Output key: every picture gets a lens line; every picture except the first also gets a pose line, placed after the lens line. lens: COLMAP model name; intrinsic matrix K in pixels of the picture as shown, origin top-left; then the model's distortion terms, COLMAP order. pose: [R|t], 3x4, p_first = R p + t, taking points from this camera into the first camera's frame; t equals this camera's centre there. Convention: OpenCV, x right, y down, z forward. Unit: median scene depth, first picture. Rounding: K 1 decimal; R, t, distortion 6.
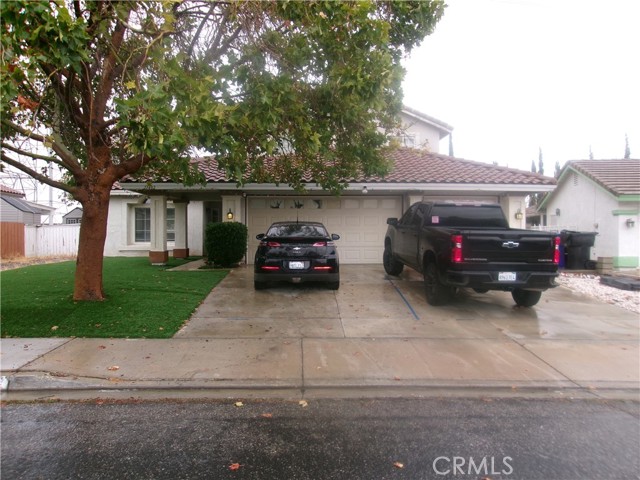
lens RADIAL K [[500.7, 0, 315.4], [0, 500.7, 238.3], [0, 0, 1]] dist [-0.027036, 0.056714]
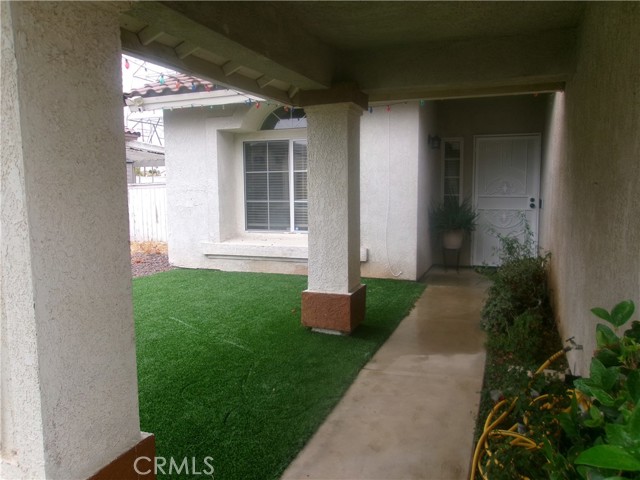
lens RADIAL K [[500.7, 0, 315.4], [0, 500.7, 238.3], [0, 0, 1]] dist [-0.027036, 0.056714]
pose [[0.915207, 0.032771, -0.401648, -0.235635], [0.011949, 0.994043, 0.108331, -0.044307], [0.402806, -0.103944, 0.909364, 1.023642]]
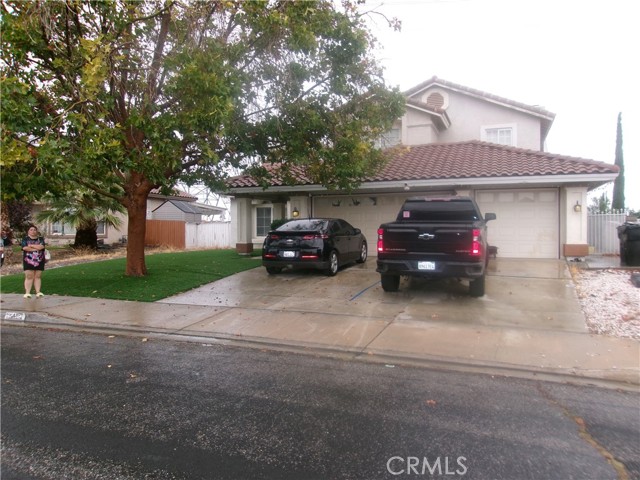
lens RADIAL K [[500.7, 0, 315.4], [0, 500.7, 238.3], [0, 0, 1]] dist [-0.027036, 0.056714]
pose [[0.919673, 0.001159, -0.392683, 0.362831], [0.001865, 0.999971, 0.007320, 0.004827], [0.392680, -0.007464, 0.919645, -0.063108]]
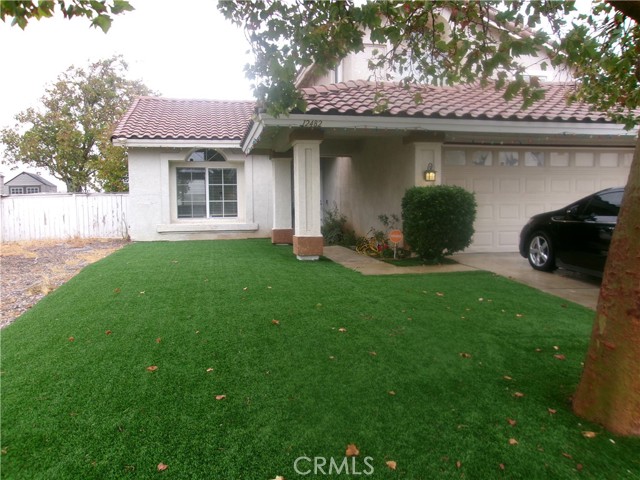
lens RADIAL K [[500.7, 0, 315.4], [0, 500.7, 238.3], [0, 0, 1]] dist [-0.027036, 0.056714]
pose [[0.986306, -0.020585, 0.163638, -0.445749], [0.010382, 0.997962, 0.062969, -0.010347], [-0.164601, -0.060408, 0.984509, 0.466803]]
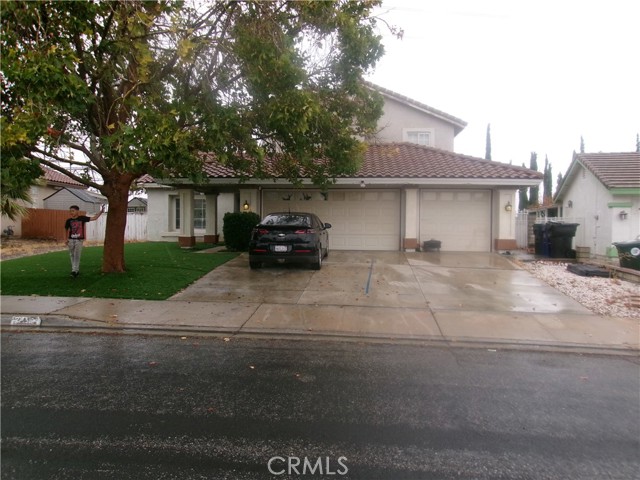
lens RADIAL K [[500.7, 0, 315.4], [0, 500.7, 238.3], [0, 0, 1]] dist [-0.027036, 0.056714]
pose [[0.992649, 0.012049, -0.120428, 0.139347], [-0.009482, 0.999716, 0.021868, 0.001461], [0.120657, -0.020565, 0.992481, -0.138002]]
